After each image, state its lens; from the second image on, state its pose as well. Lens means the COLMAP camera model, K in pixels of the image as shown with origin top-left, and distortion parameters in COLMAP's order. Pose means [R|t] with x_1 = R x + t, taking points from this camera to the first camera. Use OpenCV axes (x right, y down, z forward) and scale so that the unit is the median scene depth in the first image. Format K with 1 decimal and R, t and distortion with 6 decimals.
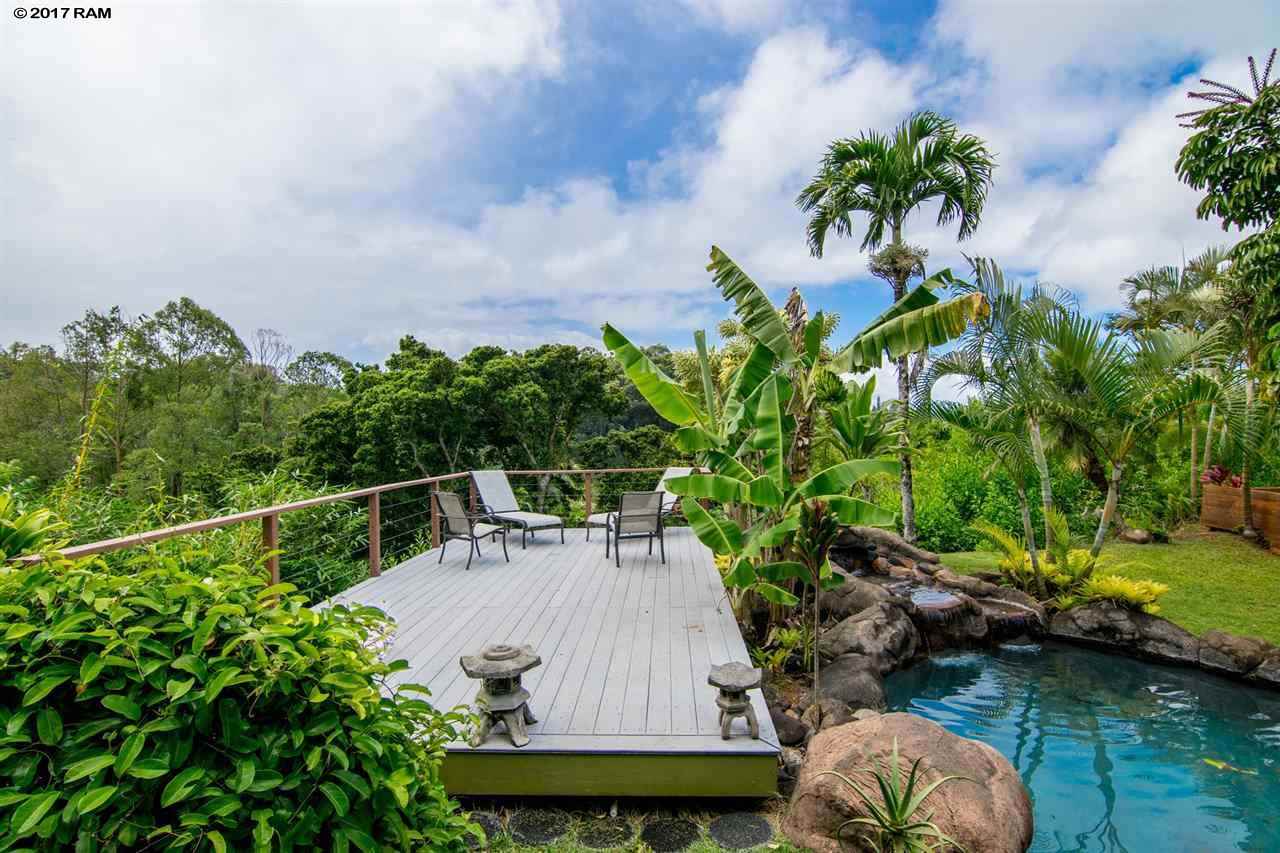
lens RADIAL K [[660.4, 0, 646.6], [0, 660.4, 447.7], [0, 0, 1]] dist [-0.000463, -0.016258]
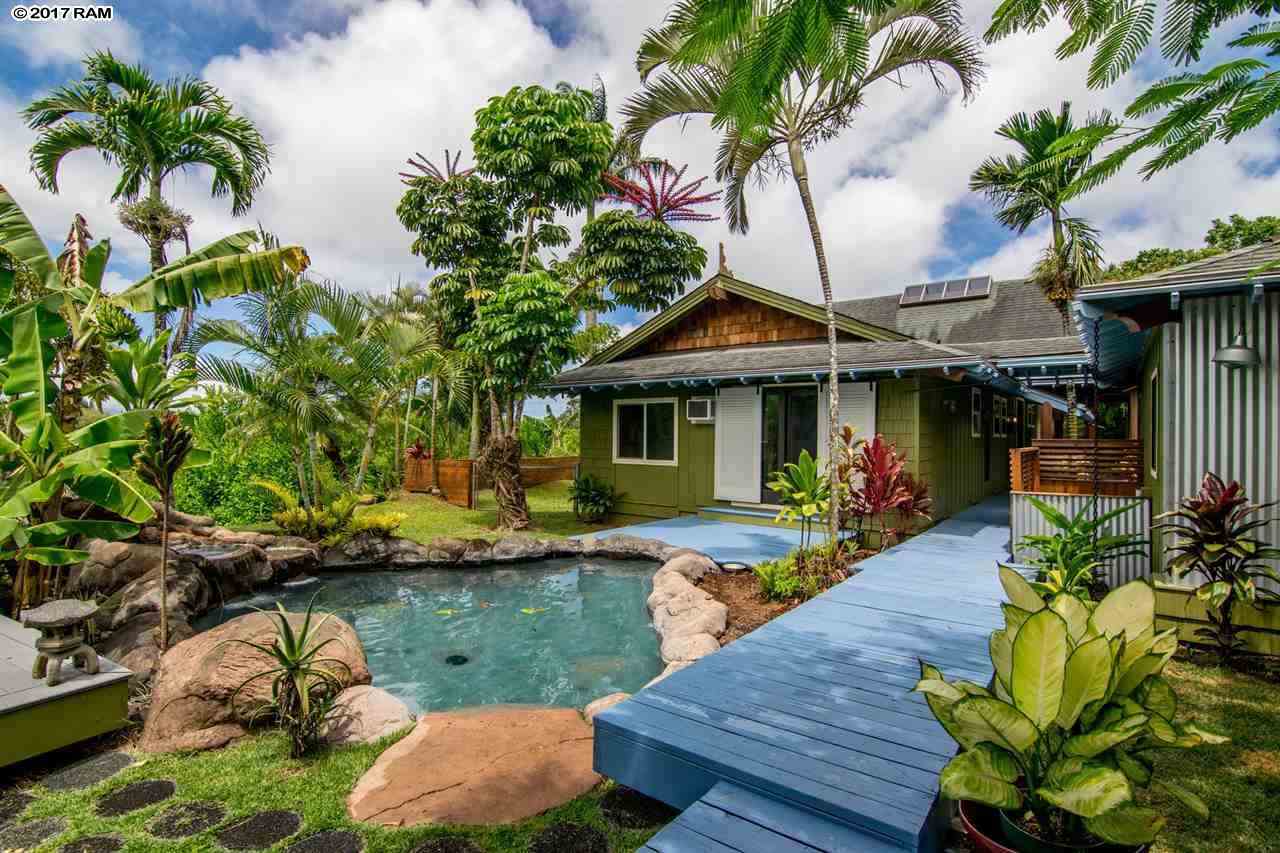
lens RADIAL K [[660.4, 0, 646.6], [0, 660.4, 447.7], [0, 0, 1]] dist [-0.000463, -0.016258]
pose [[0.451168, 0.006962, 0.892412, -0.176127], [0.017168, 0.999717, -0.016479, 0.092933], [-0.892274, 0.022756, 0.450921, -0.054784]]
